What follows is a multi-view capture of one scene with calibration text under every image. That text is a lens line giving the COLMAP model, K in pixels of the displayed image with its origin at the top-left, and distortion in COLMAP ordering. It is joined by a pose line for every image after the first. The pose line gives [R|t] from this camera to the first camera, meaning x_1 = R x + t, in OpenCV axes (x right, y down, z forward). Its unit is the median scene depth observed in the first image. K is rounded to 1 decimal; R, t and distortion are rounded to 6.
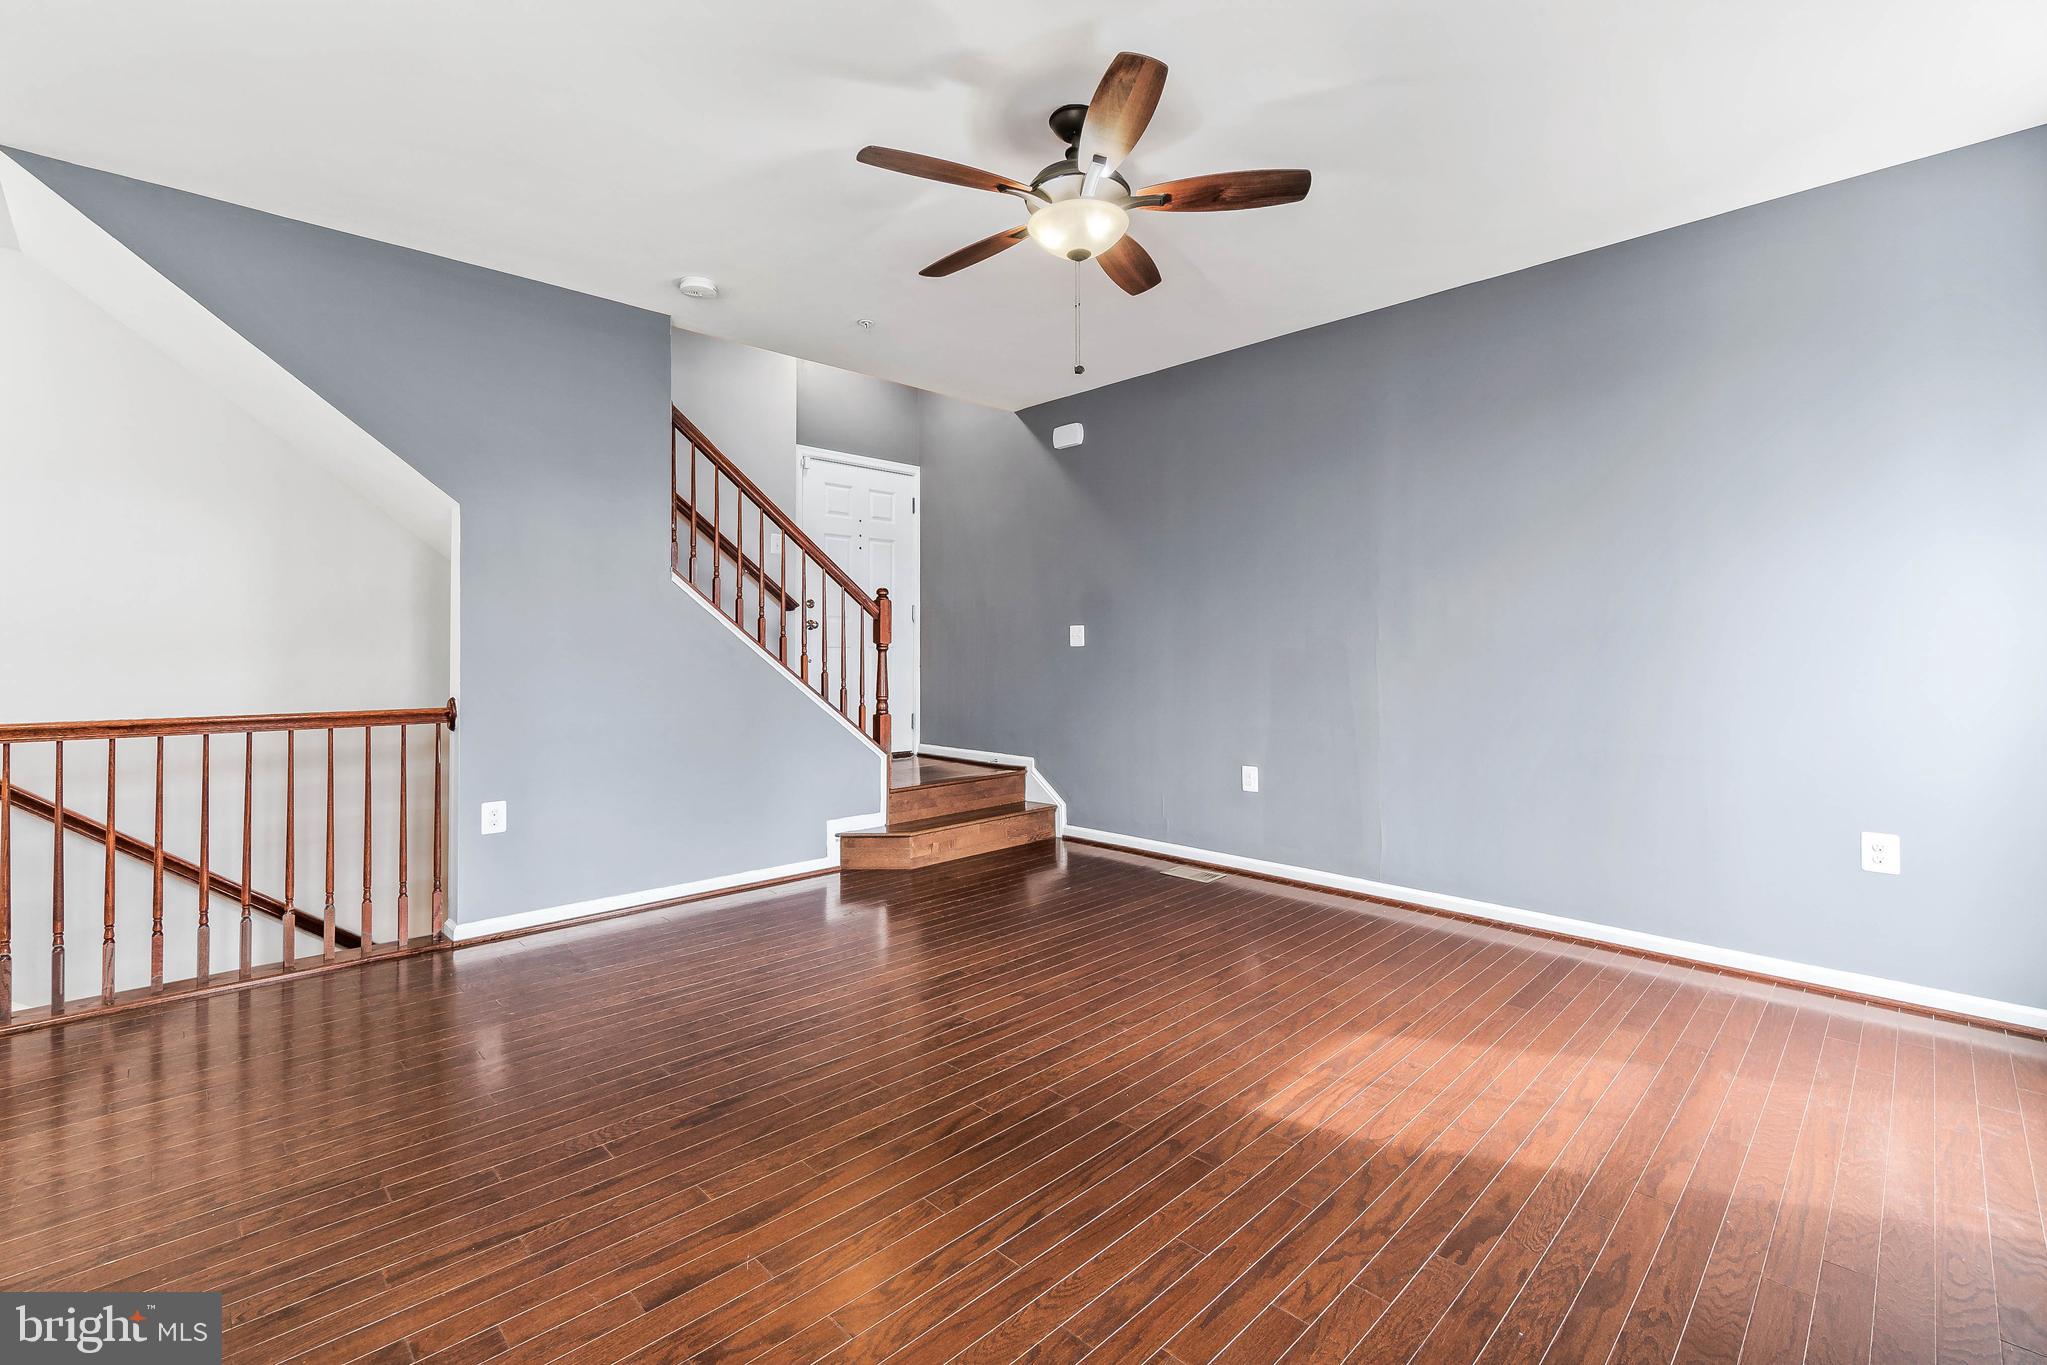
lens RADIAL K [[893.0, 0, 1031.5], [0, 893.0, 641.8], [0, 0, 1]] dist [-0.004921, -0.001013]
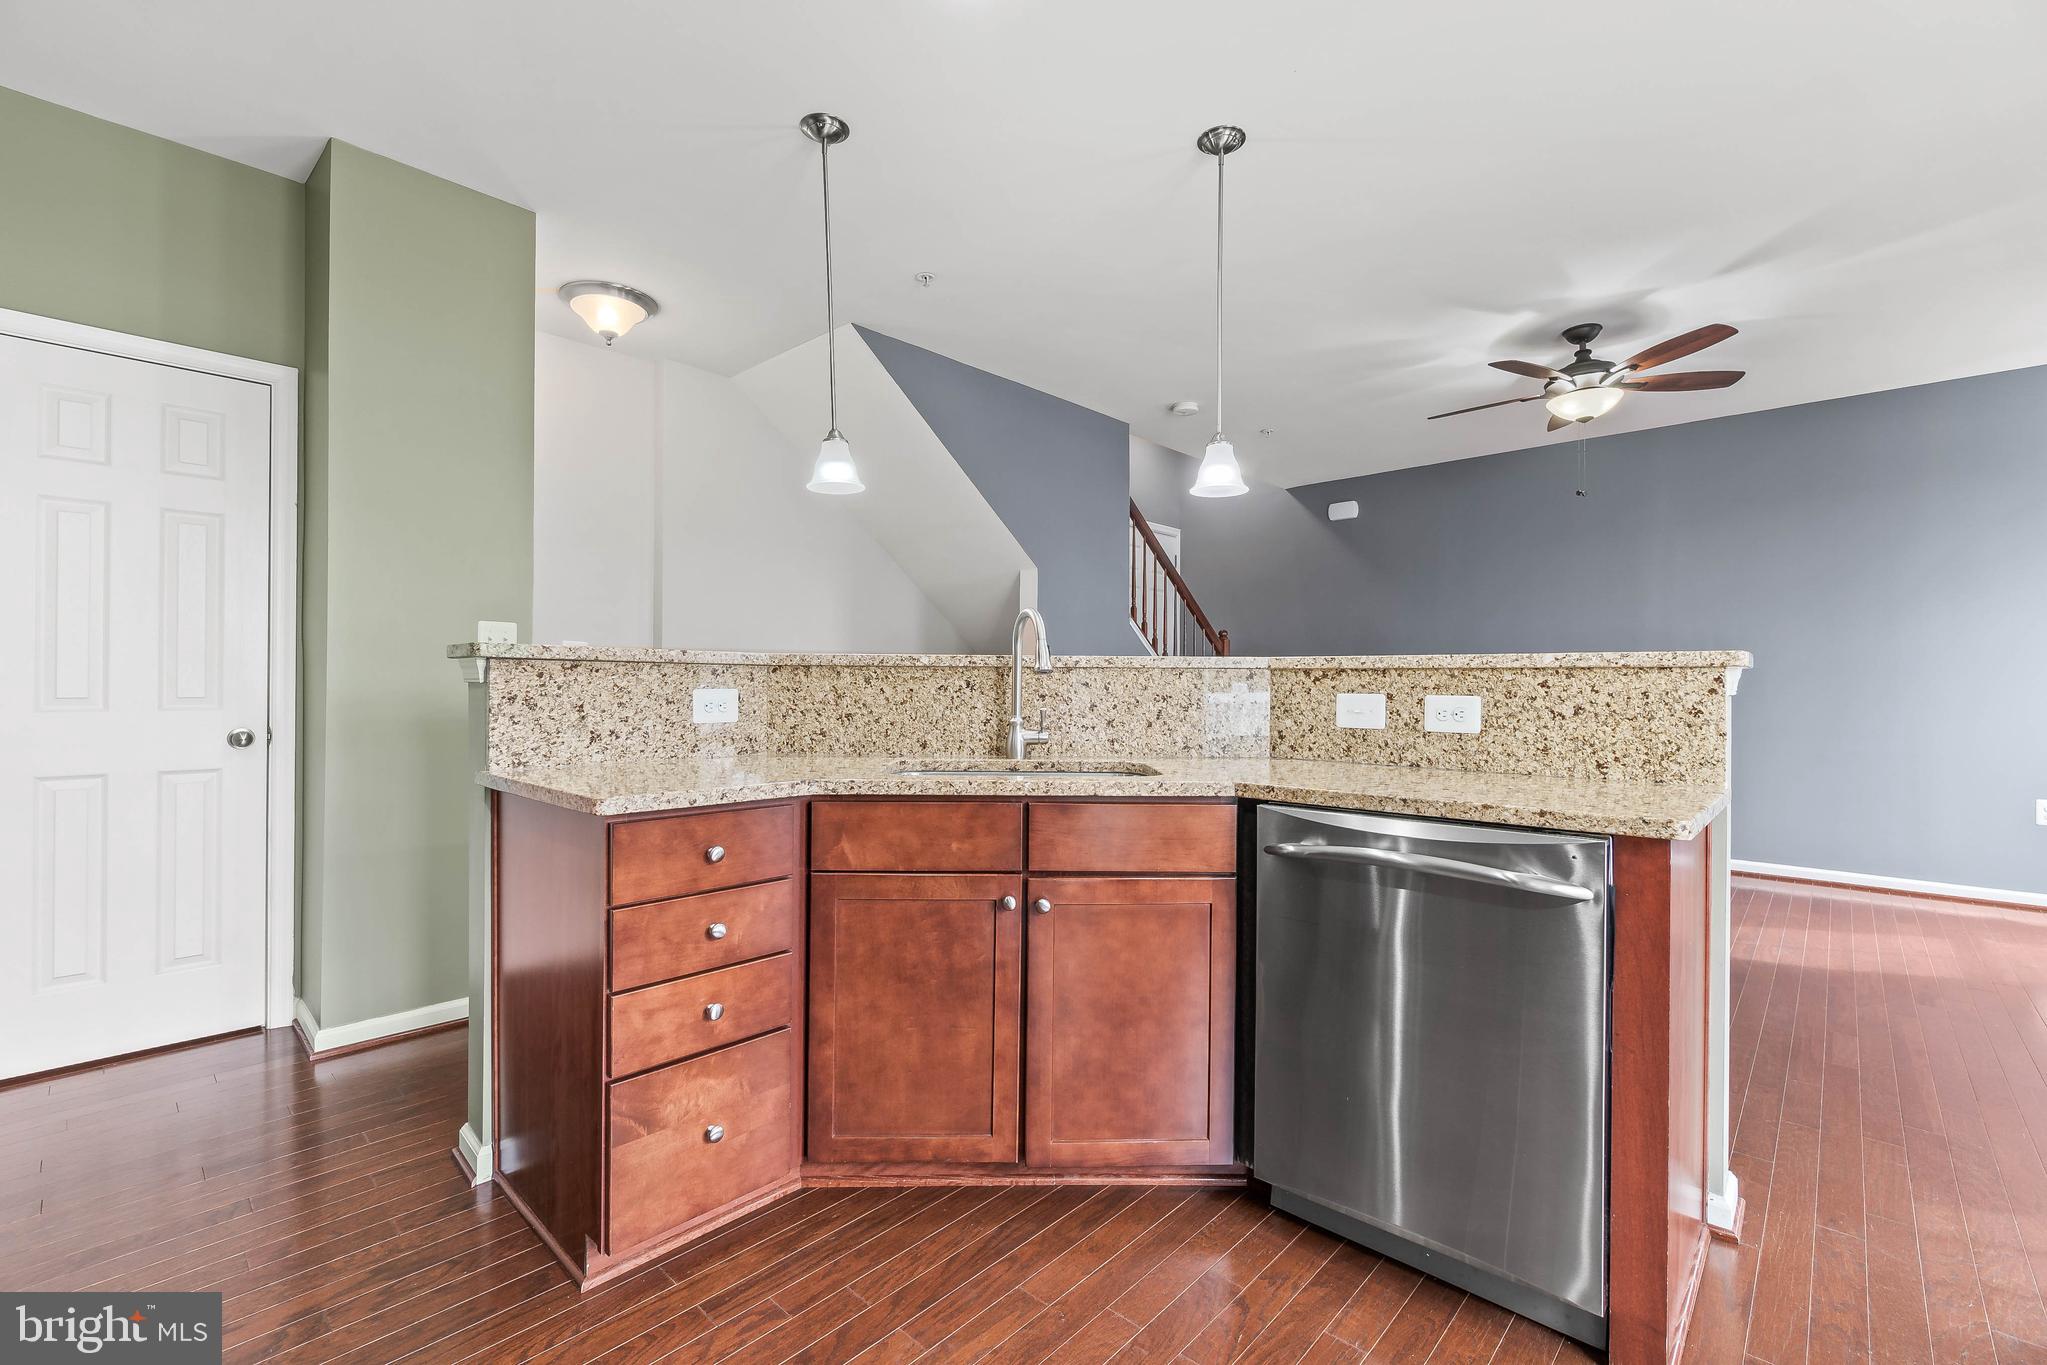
lens RADIAL K [[893.0, 0, 1039.8], [0, 893.0, 680.9], [0, 0, 1]] dist [-0.004921, -0.001013]
pose [[0.998914, 0.002758, 0.046509, -0.564334], [-0.002656, 0.999994, -0.002256, 0.014805], [-0.046515, 0.002130, 0.998915, -0.290034]]
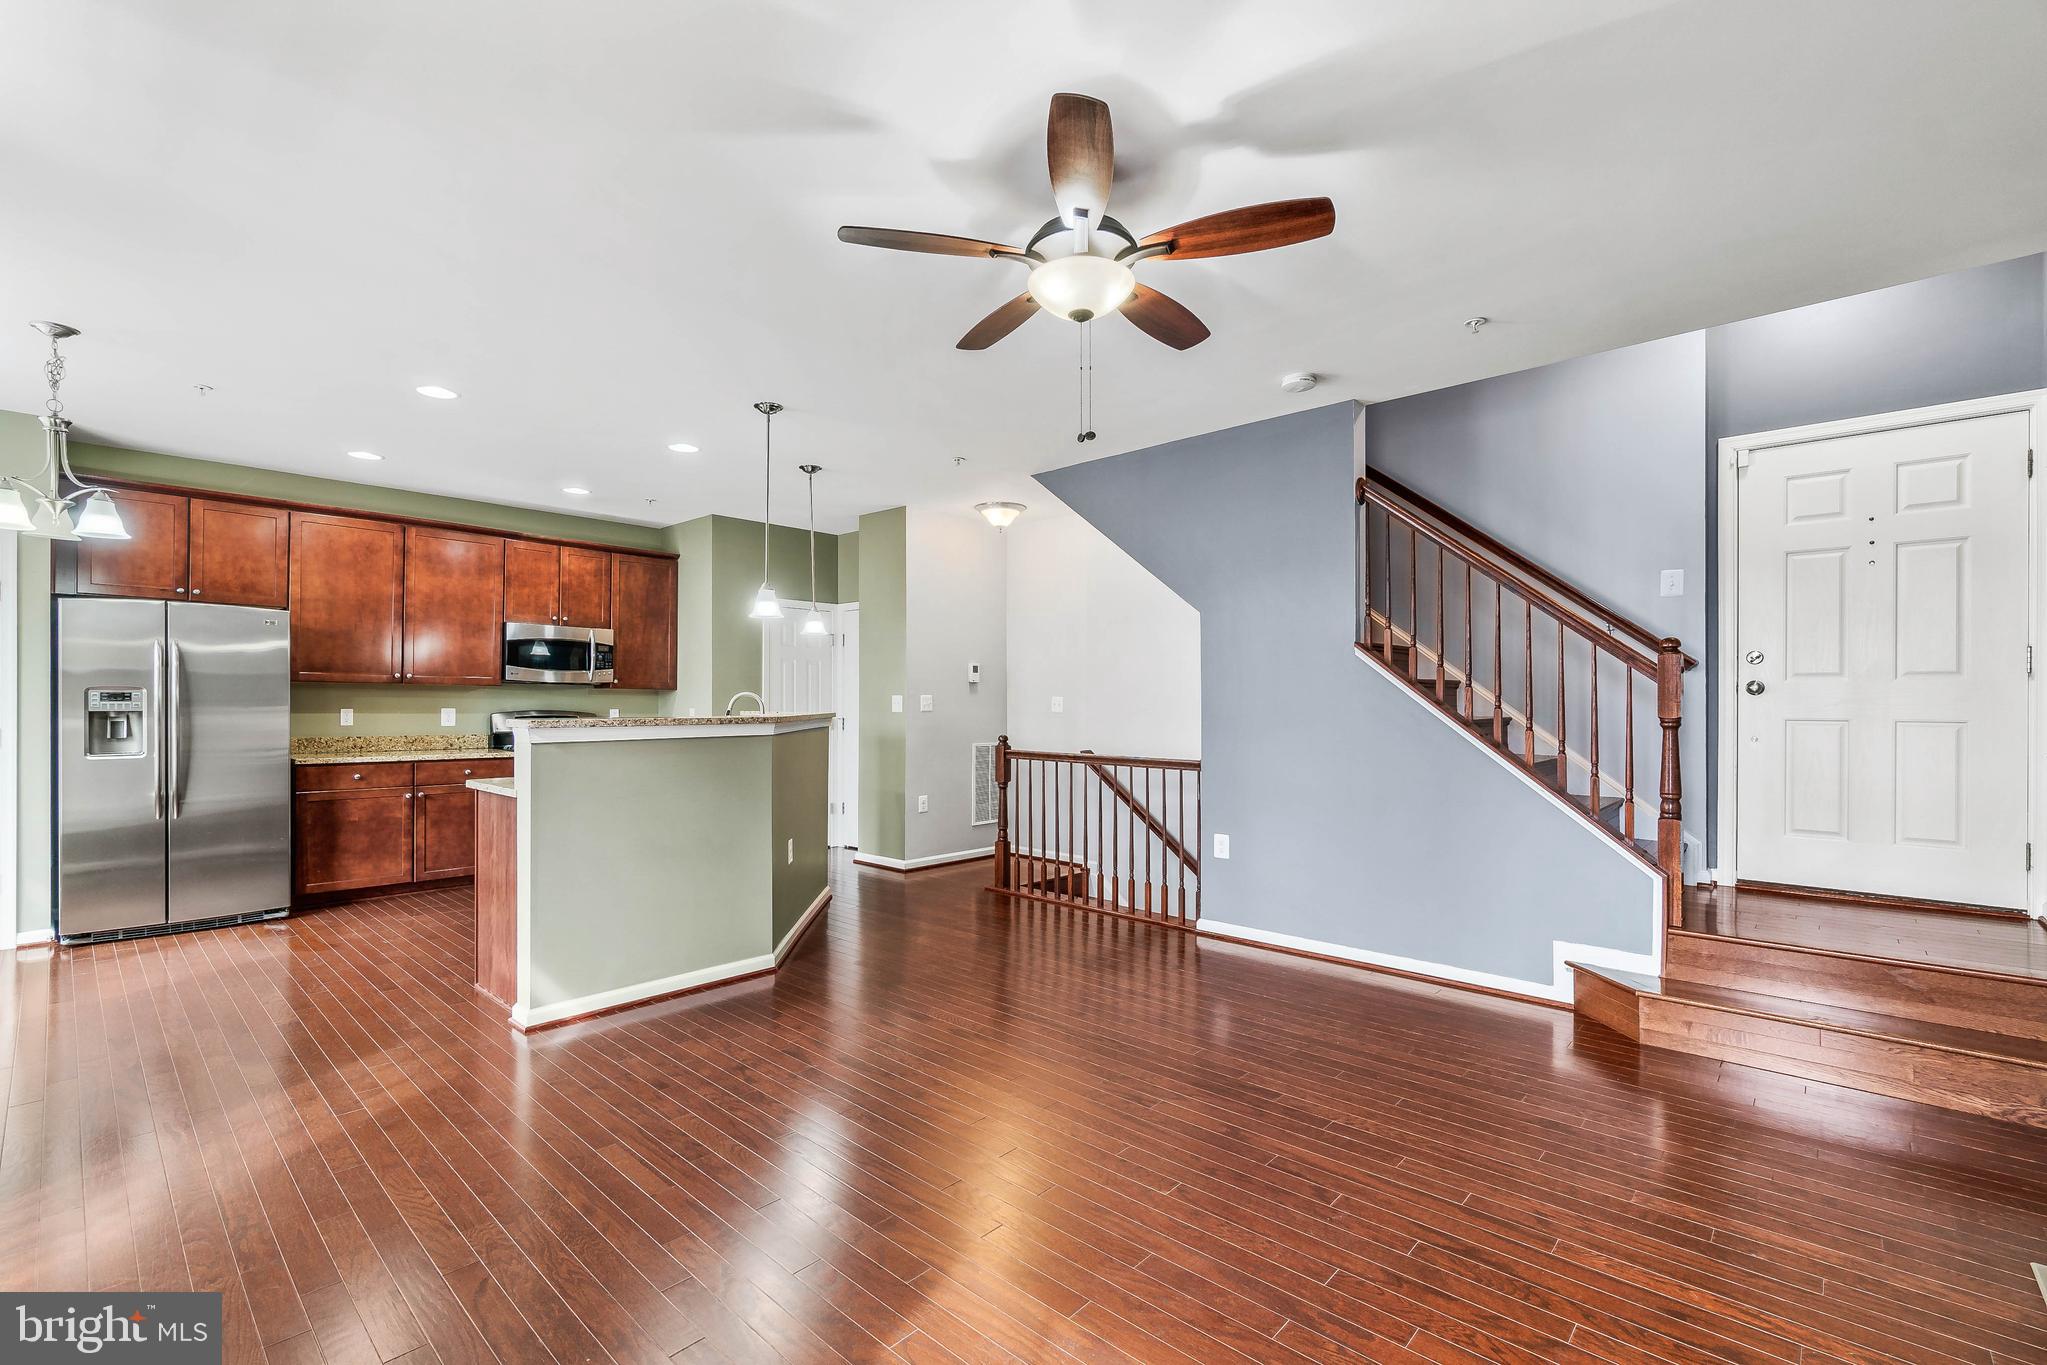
lens RADIAL K [[893.0, 0, 1010.8], [0, 893.0, 704.2], [0, 0, 1]] dist [-0.004921, -0.001013]
pose [[0.043197, -0.001130, -0.999066, 0.574974], [0.002244, 0.999997, -0.001034, -0.011330], [0.999064, -0.002197, 0.043200, 0.510978]]
